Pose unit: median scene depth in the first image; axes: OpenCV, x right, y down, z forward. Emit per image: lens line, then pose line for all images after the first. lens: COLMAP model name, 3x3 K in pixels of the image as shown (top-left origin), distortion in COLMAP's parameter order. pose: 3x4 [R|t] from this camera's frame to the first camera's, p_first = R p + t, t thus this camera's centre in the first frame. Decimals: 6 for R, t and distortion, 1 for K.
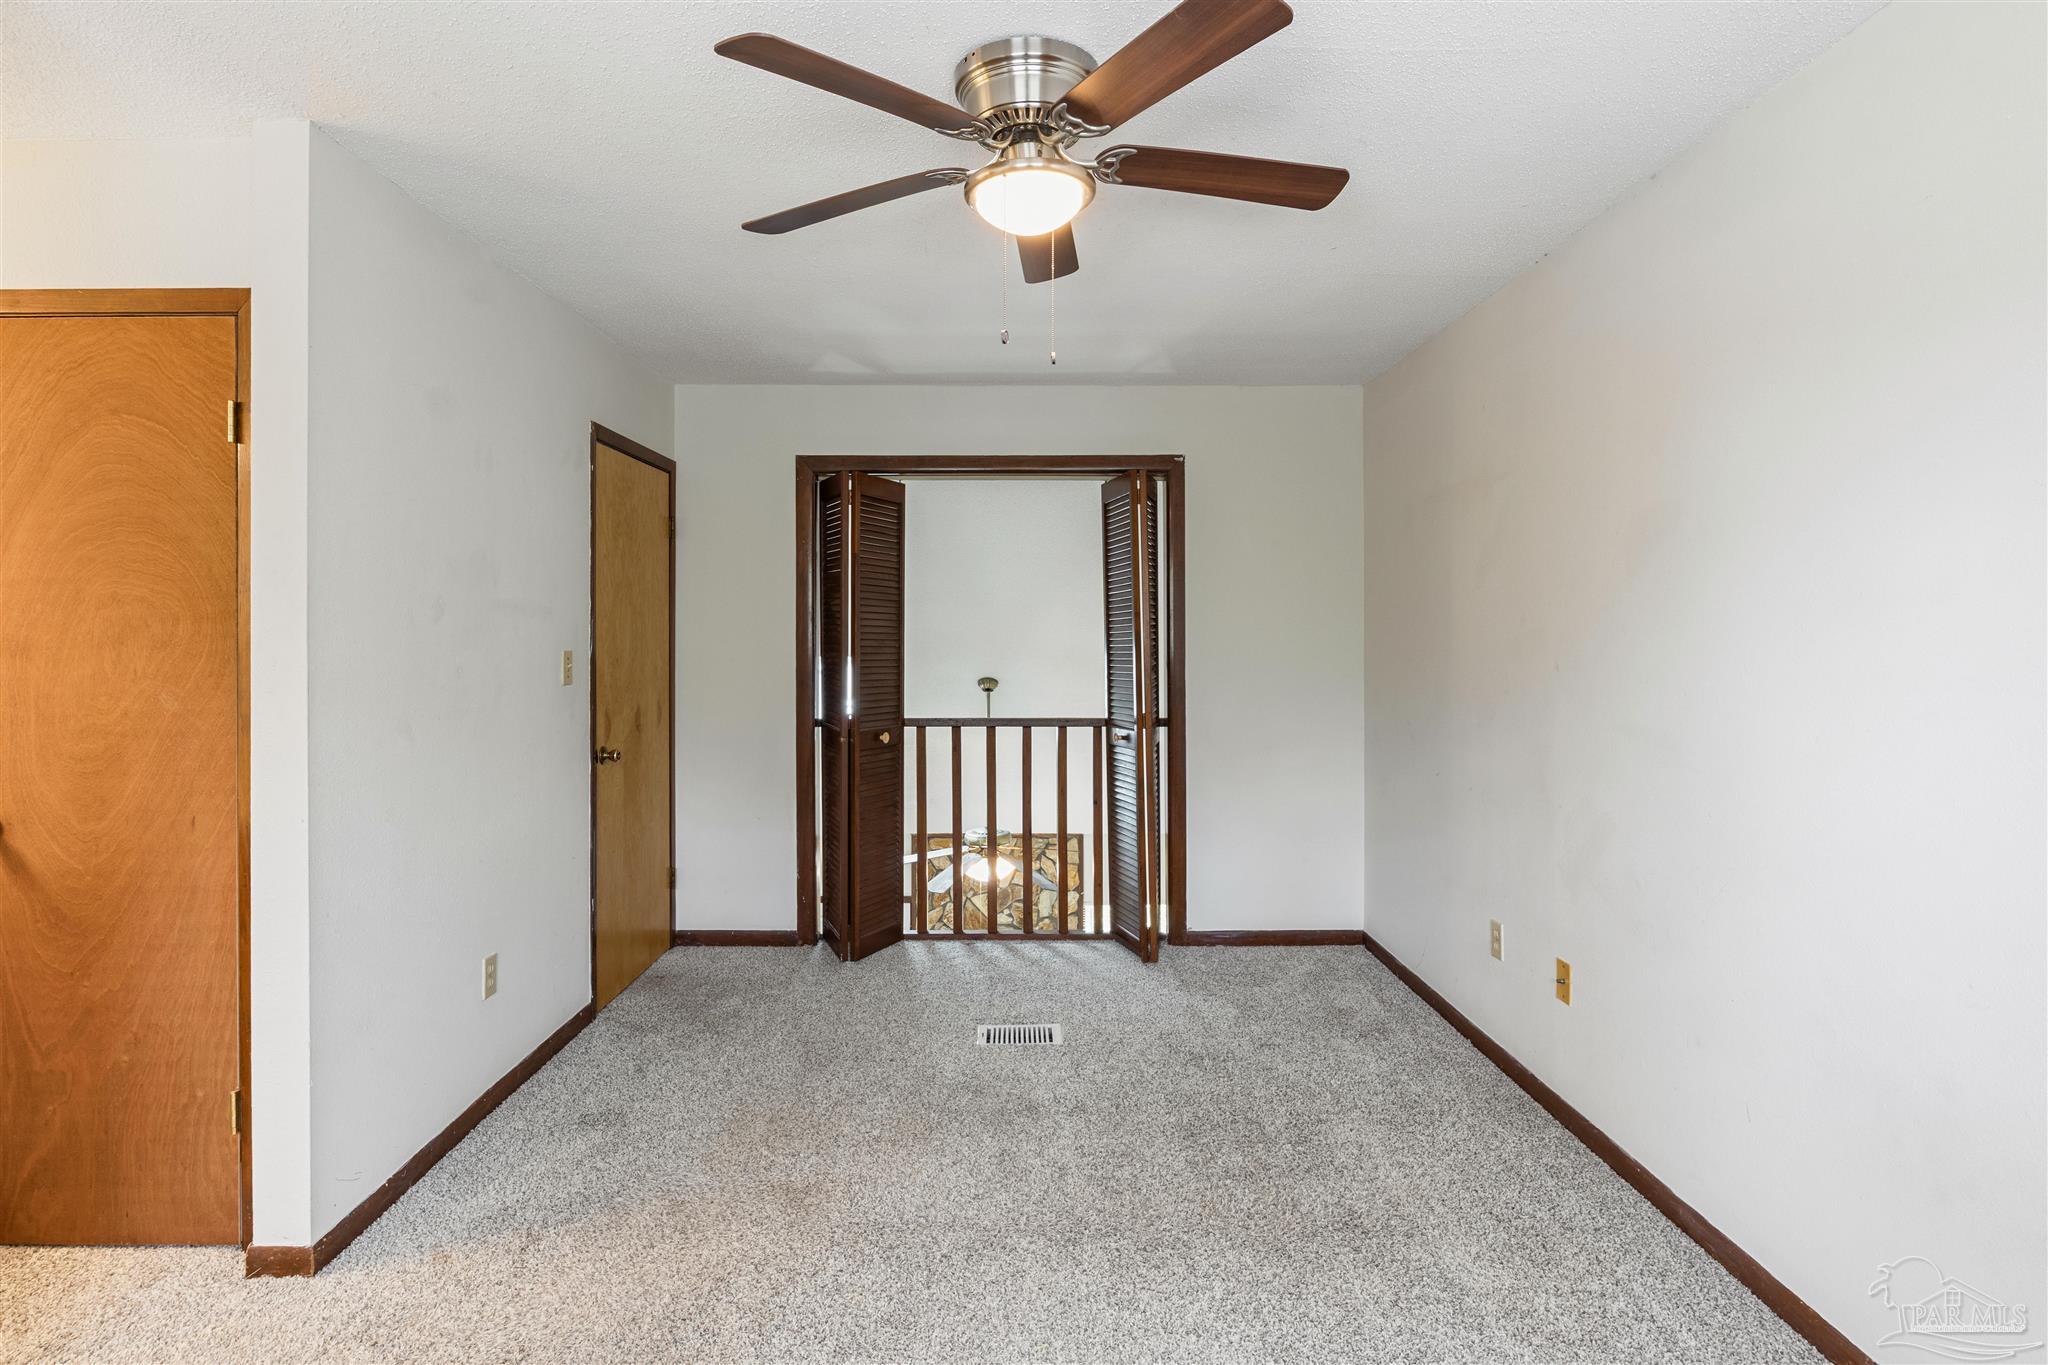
lens RADIAL K [[1028.7, 0, 1028.3], [0, 1028.7, 638.1], [0, 0, 1]] dist [-0.009463, 0.001137]
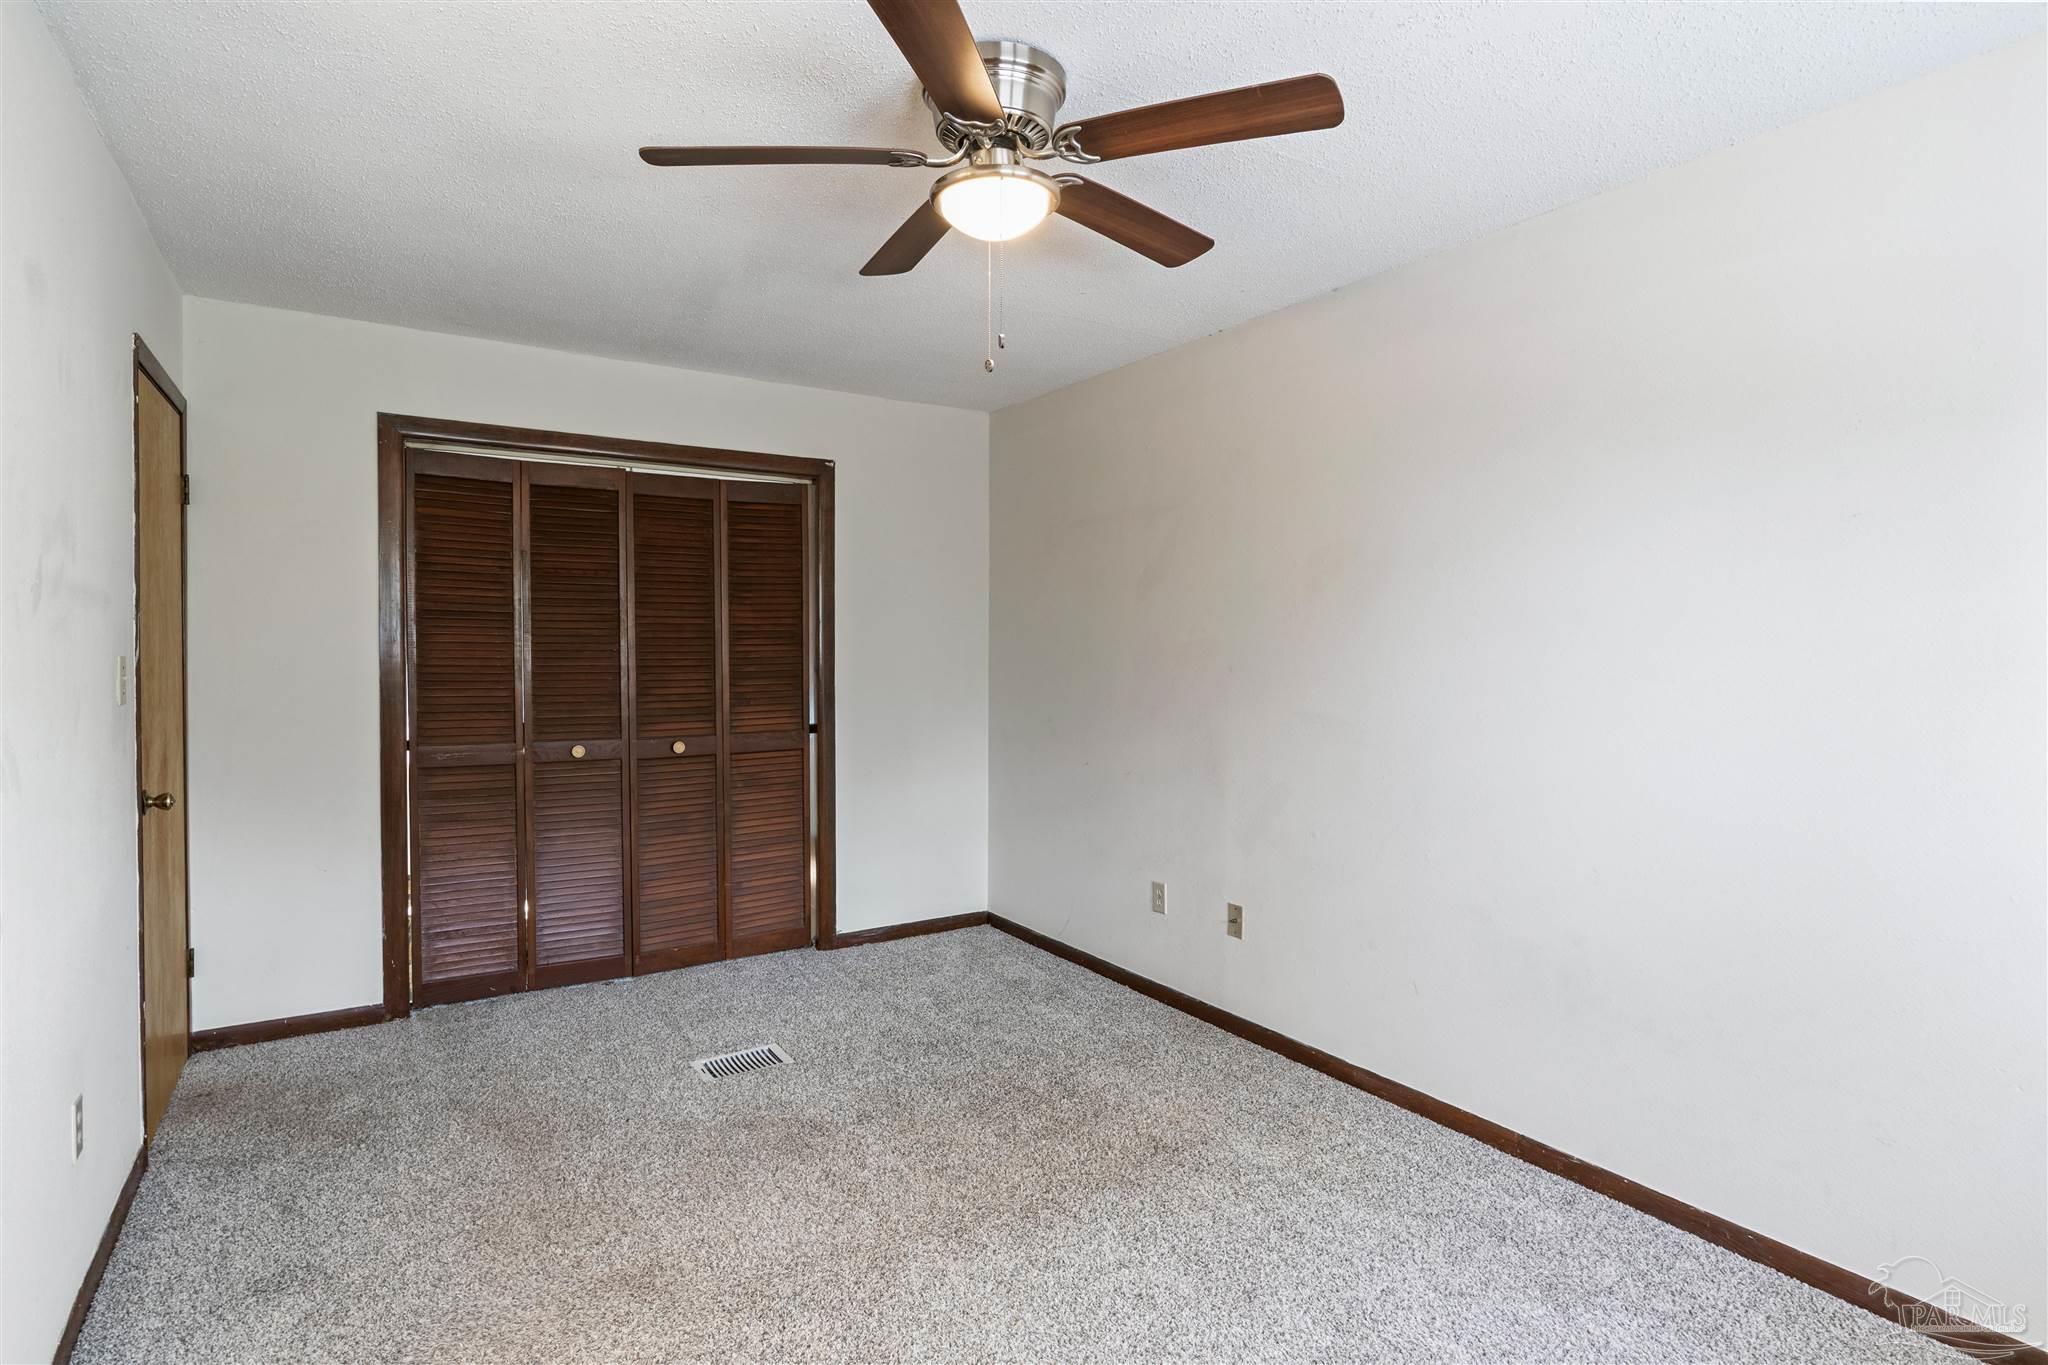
lens RADIAL K [[1028.7, 0, 1003.2], [0, 1028.7, 674.2], [0, 0, 1]] dist [-0.009463, 0.001137]
pose [[0.844506, -0.009405, 0.535463, -0.327584], [-0.005308, 0.999650, 0.025929, 0.002856], [-0.535520, -0.024739, 0.844160, 0.086655]]
